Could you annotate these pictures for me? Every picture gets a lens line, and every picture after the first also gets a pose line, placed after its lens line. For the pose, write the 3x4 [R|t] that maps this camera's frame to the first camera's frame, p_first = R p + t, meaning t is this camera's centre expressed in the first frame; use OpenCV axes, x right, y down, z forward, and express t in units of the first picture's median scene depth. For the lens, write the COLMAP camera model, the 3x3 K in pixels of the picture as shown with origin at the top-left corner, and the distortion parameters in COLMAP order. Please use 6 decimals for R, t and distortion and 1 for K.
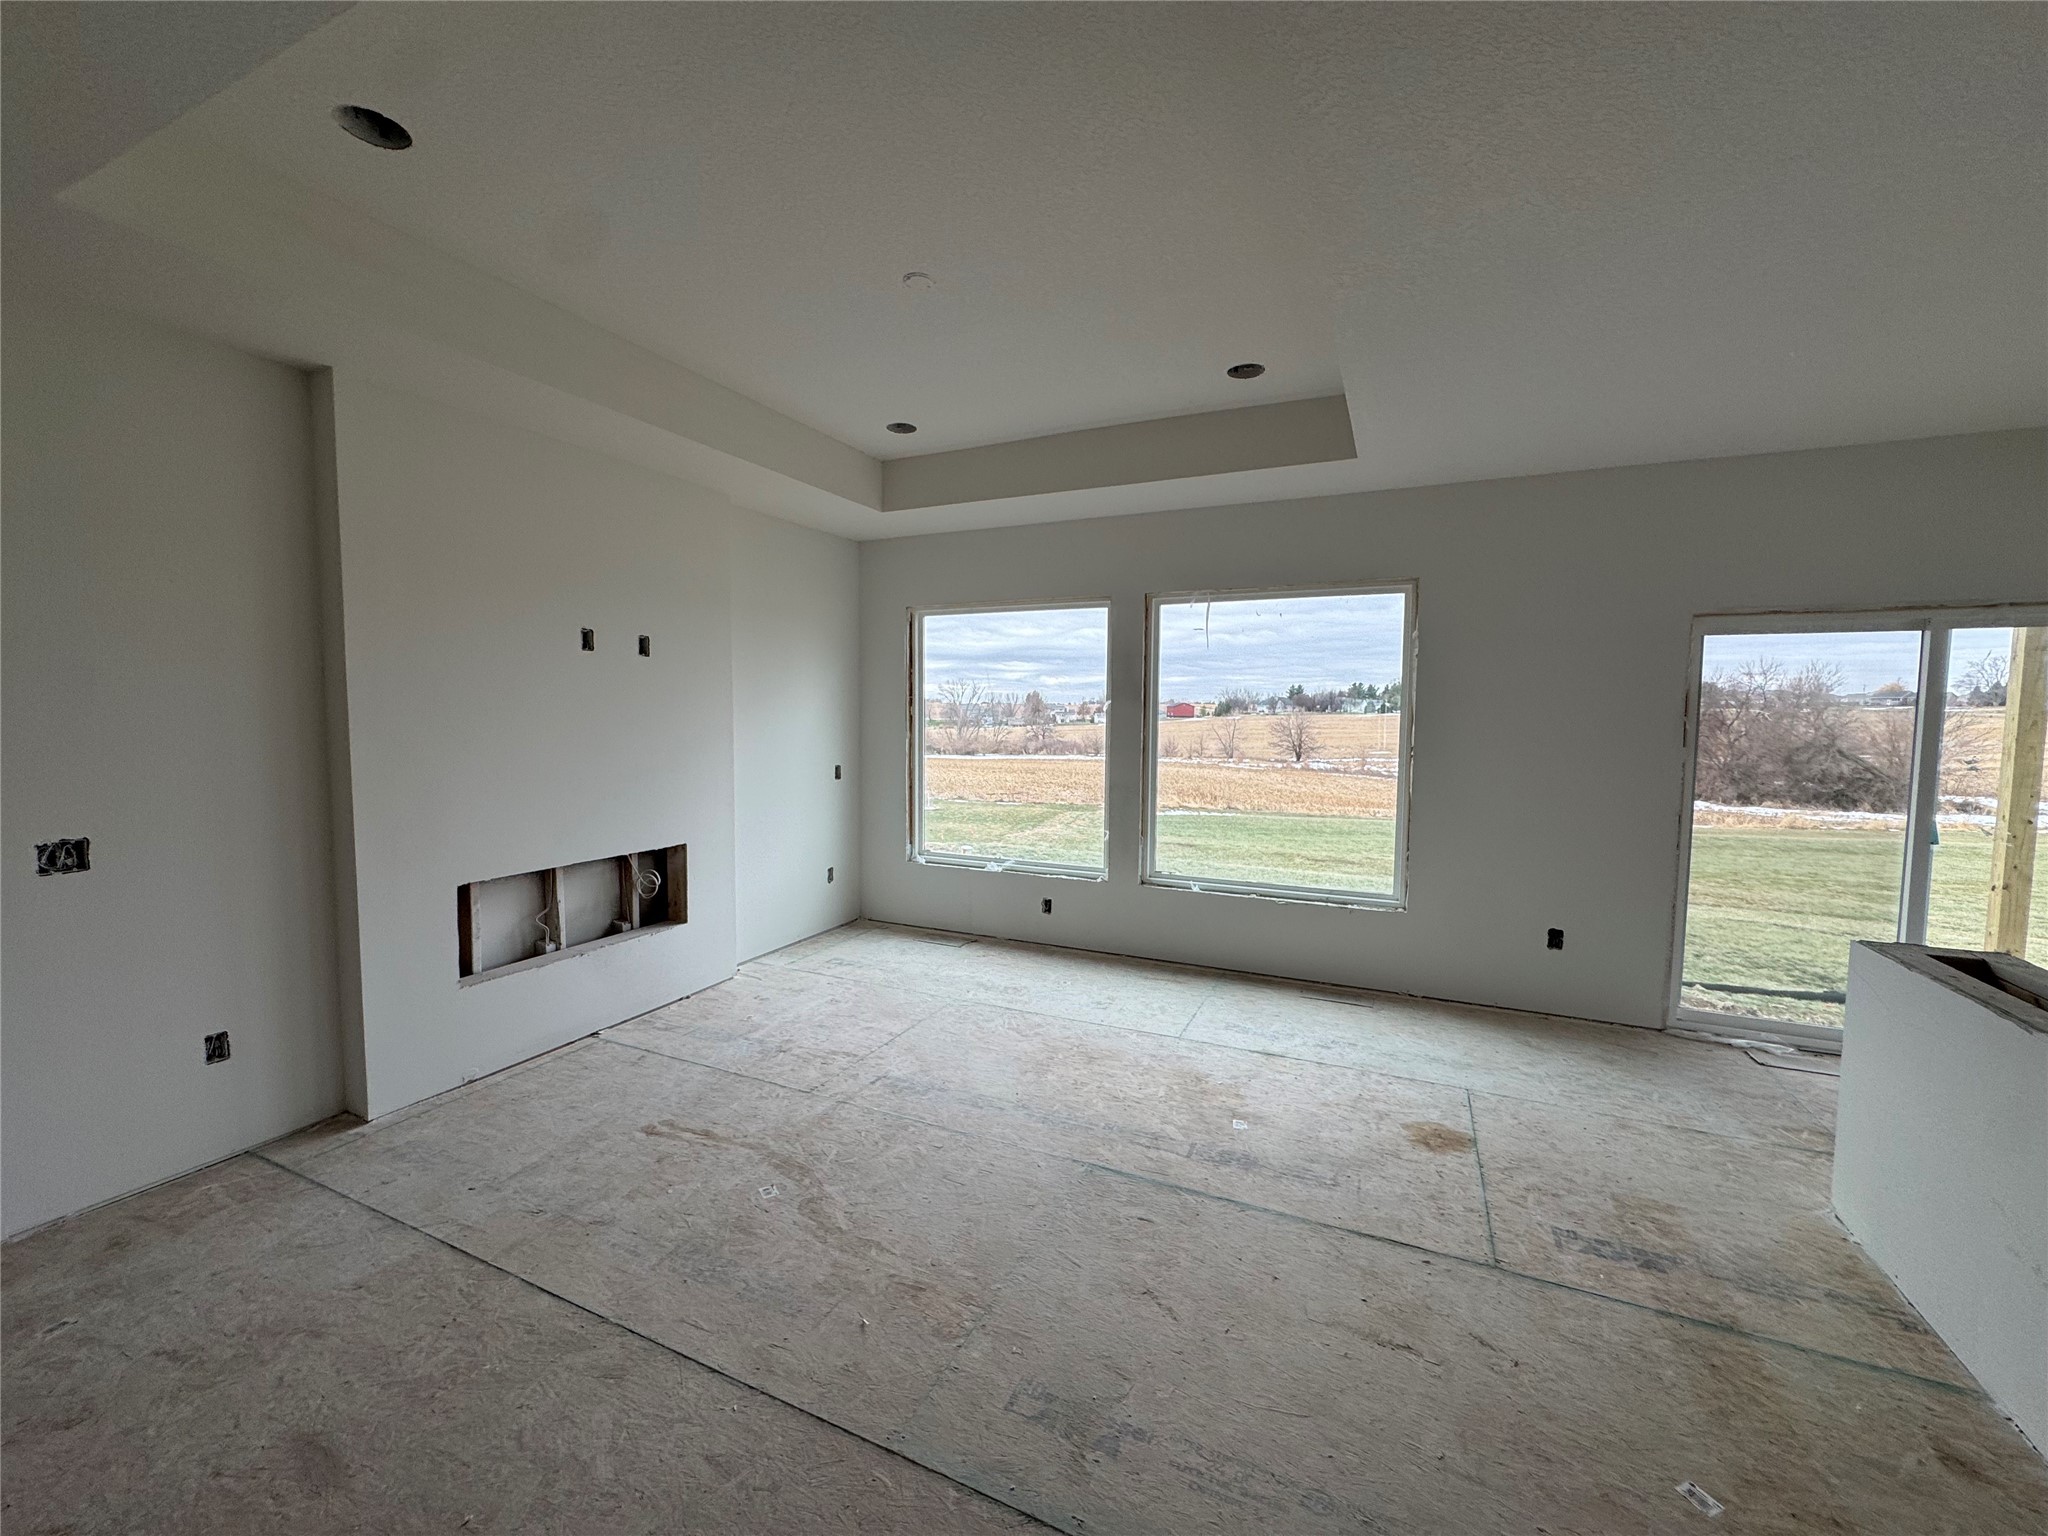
lens RADIAL K [[815.5, 0, 1025.0], [0, 815.5, 764.3], [0, 0, 1]] dist [-0.001436, 0.000426]
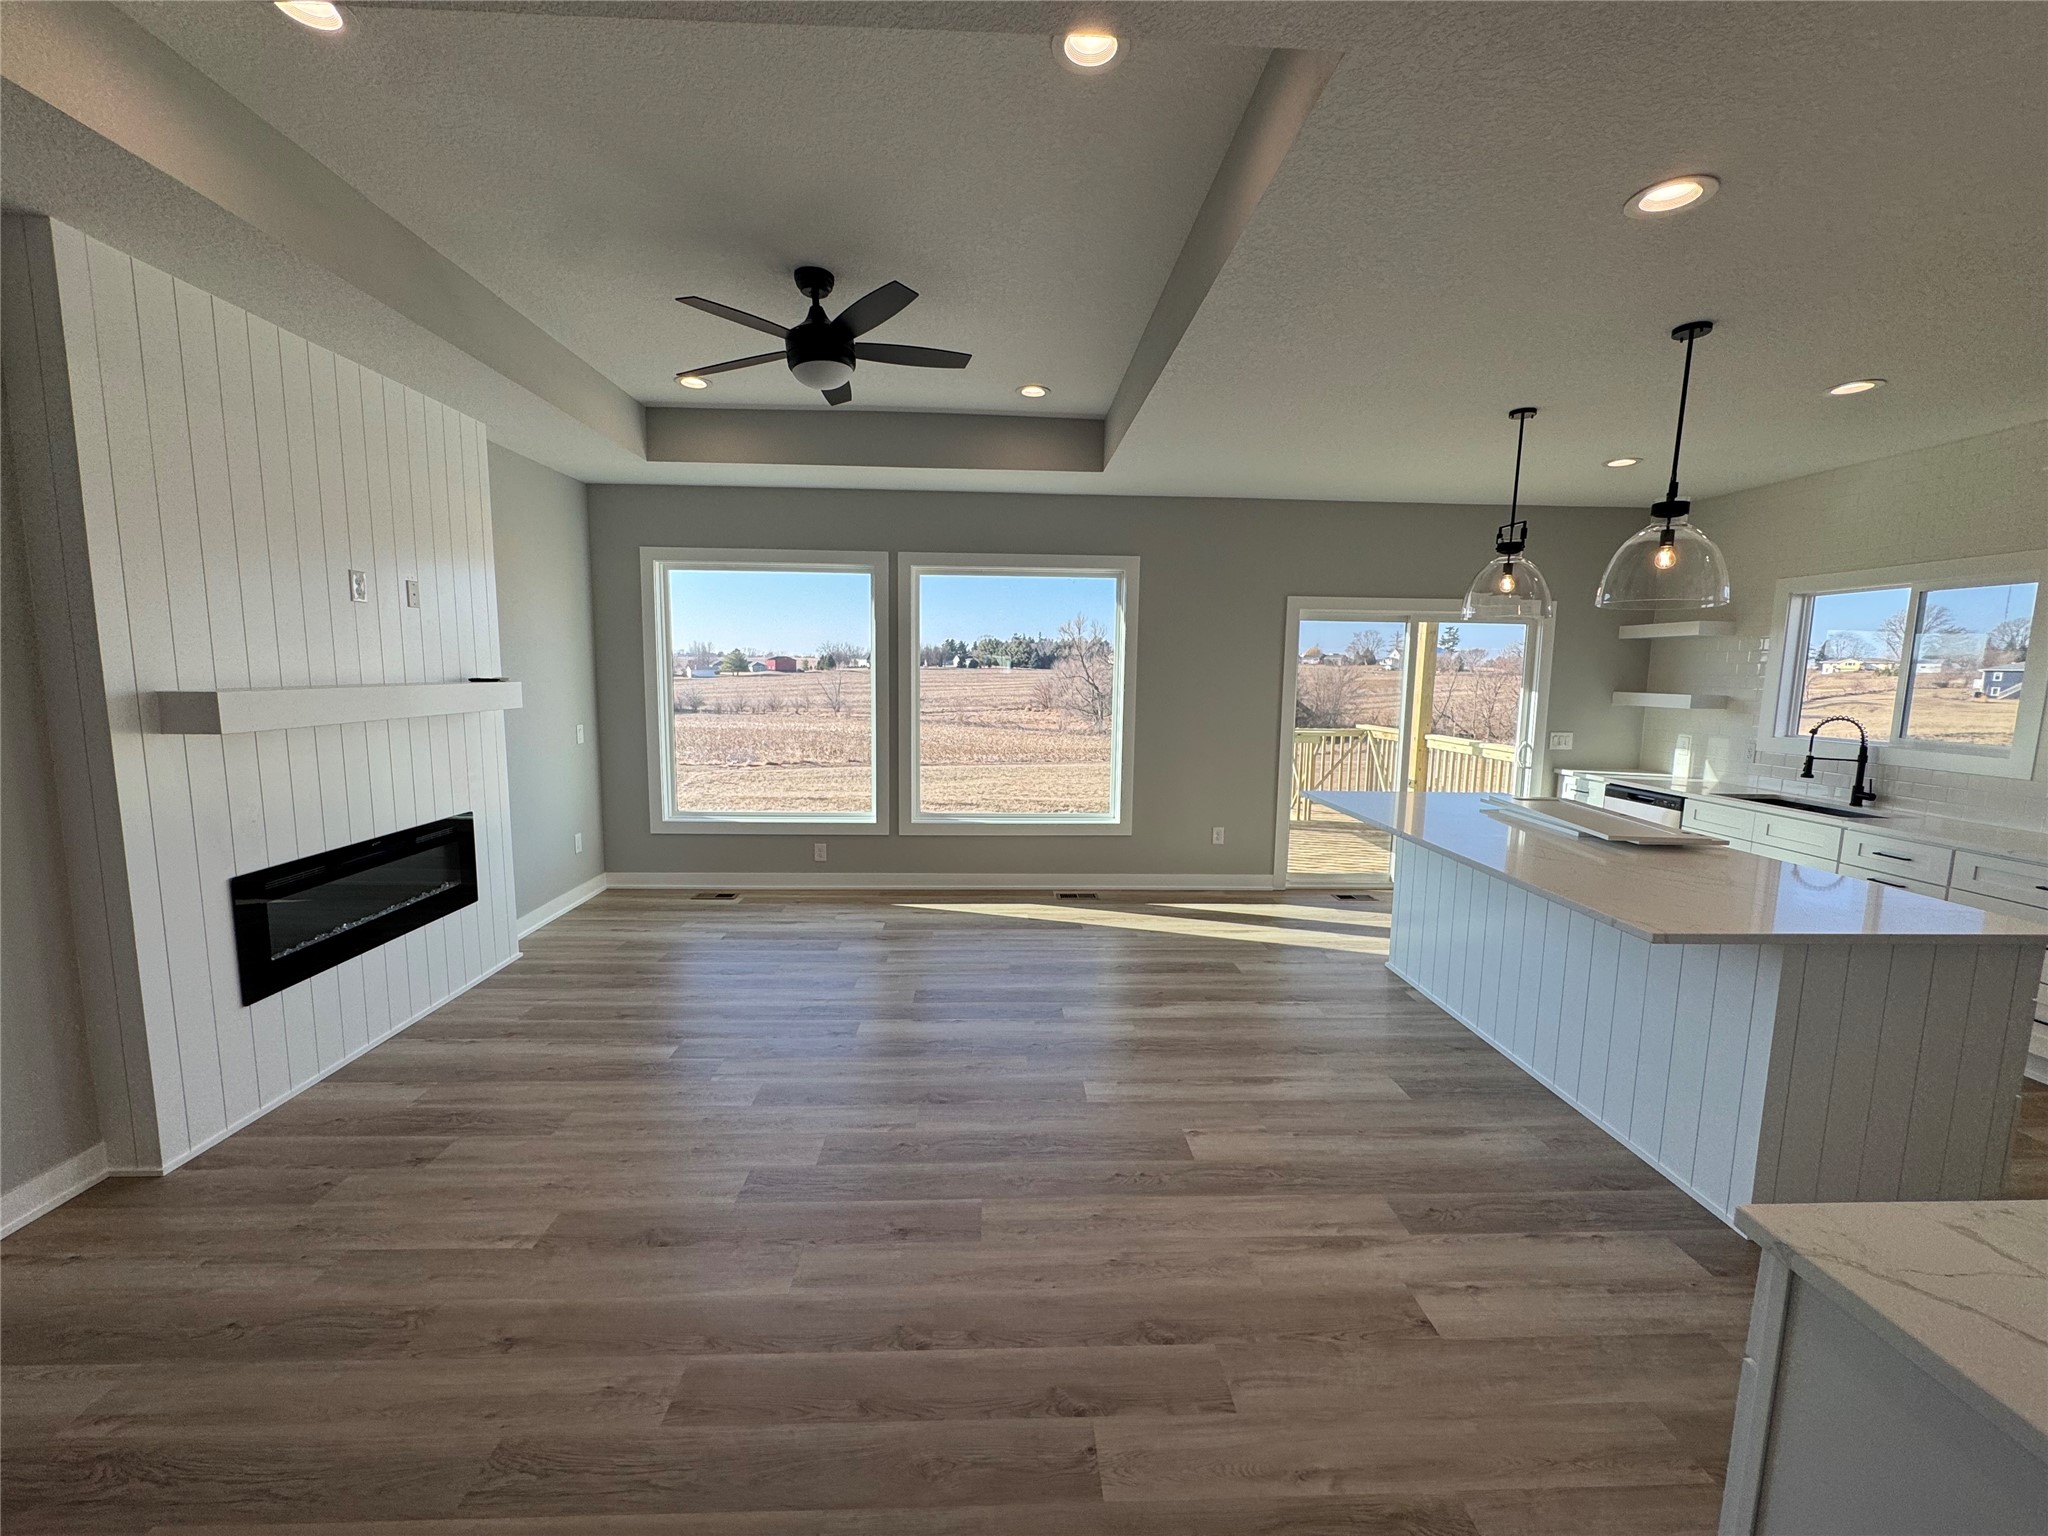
lens RADIAL K [[815.5, 0, 1024.0], [0, 815.5, 769.5], [0, 0, 1]] dist [-0.001436, 0.000426]
pose [[0.888423, -0.051985, 0.456072, -0.321917], [0.023530, 0.997418, 0.067854, -0.000252], [-0.458422, -0.049552, 0.887352, -0.101399]]
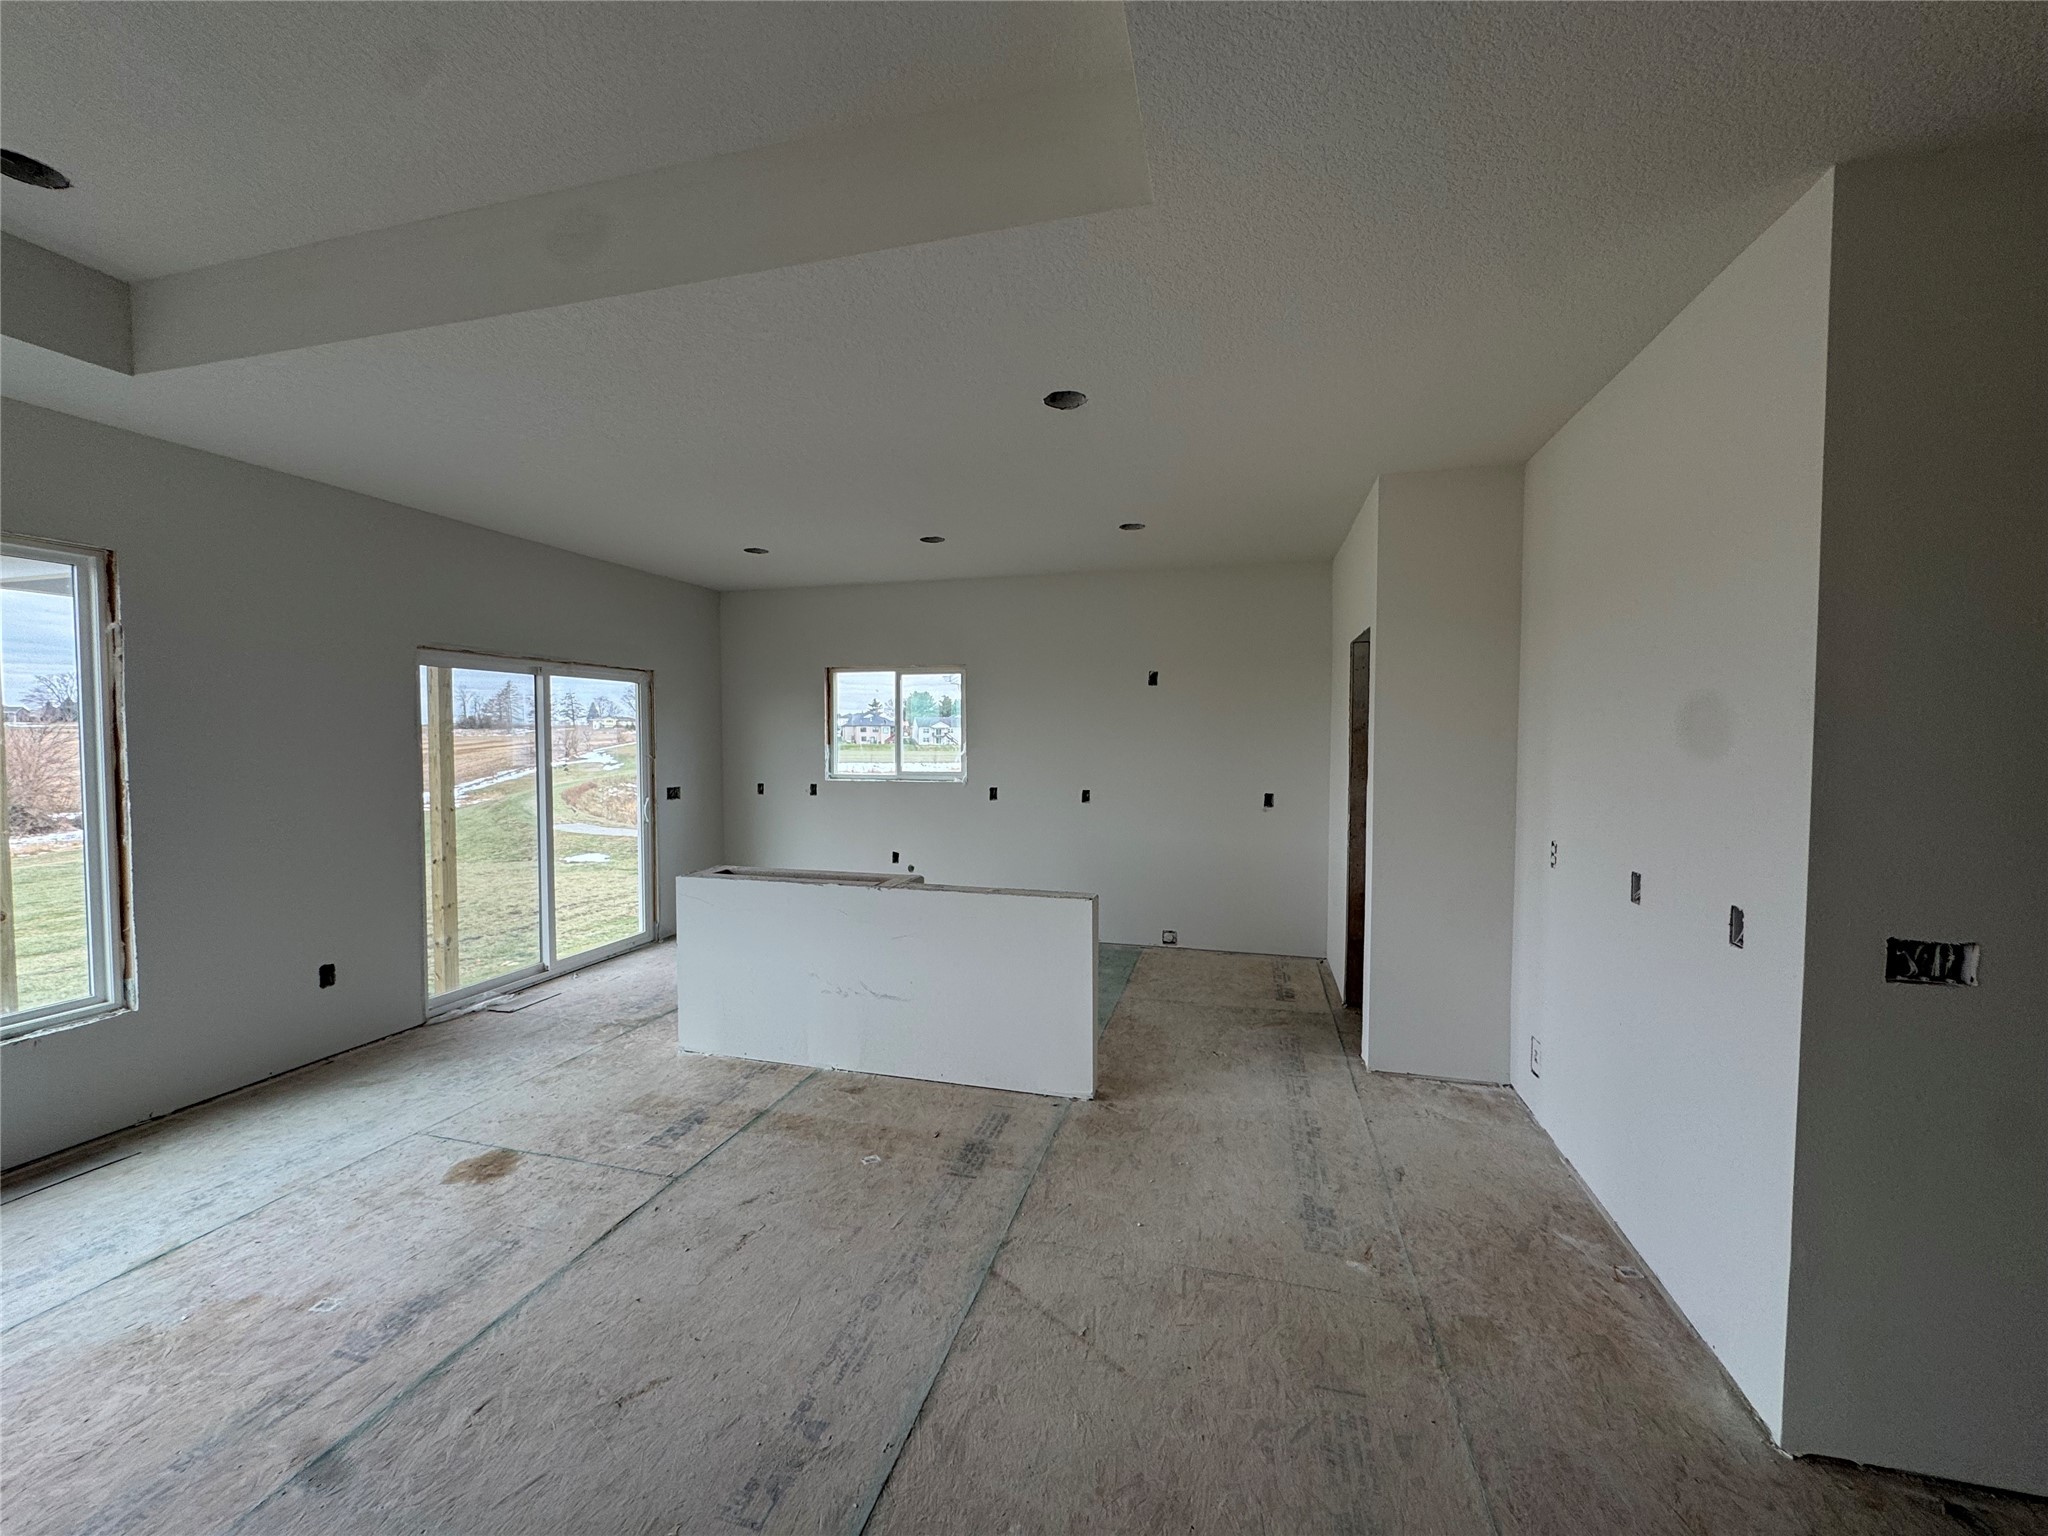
lens RADIAL K [[815.5, 0, 1022.6], [0, 815.5, 764.9], [0, 0, 1]] dist [-0.001436, 0.000426]
pose [[-0.166672, -0.045195, 0.984976, -0.443395], [0.063214, 0.996404, 0.056416, -0.032660], [-0.983984, 0.071668, -0.163216, 0.394291]]
